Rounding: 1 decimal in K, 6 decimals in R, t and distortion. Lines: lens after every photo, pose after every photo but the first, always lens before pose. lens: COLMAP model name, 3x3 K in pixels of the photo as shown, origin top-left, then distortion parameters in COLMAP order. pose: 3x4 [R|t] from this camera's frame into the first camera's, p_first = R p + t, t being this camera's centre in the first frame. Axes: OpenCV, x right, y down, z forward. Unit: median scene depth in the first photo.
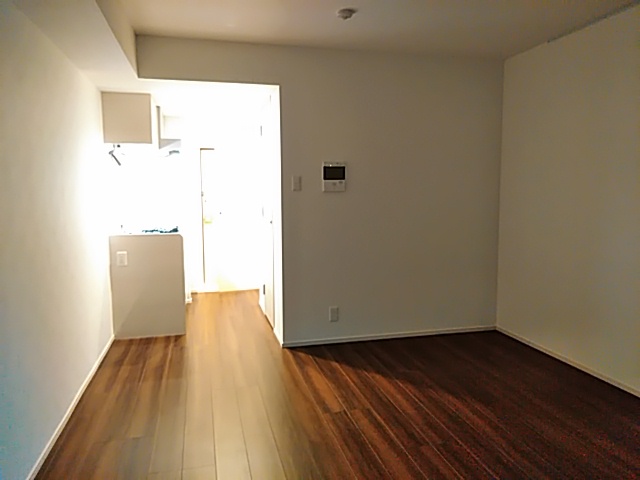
lens RADIAL K [[493.8, 0, 318.3], [0, 493.8, 240.6], [0, 0, 1]] dist [0.003830, 0.022666]
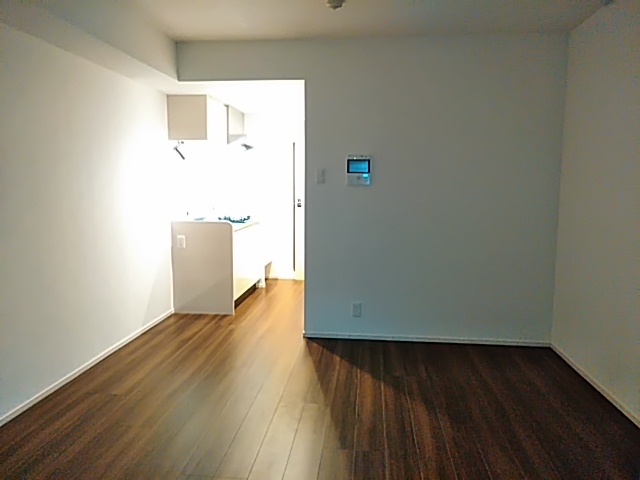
lens RADIAL K [[493.8, 0, 315.7], [0, 493.8, 240.8], [0, 0, 1]] dist [0.003830, 0.022666]
pose [[0.935040, 0.051955, -0.350715, 0.299616], [-0.046478, 0.998630, 0.024025, -0.007817], [0.351483, -0.006164, 0.936174, 0.049979]]
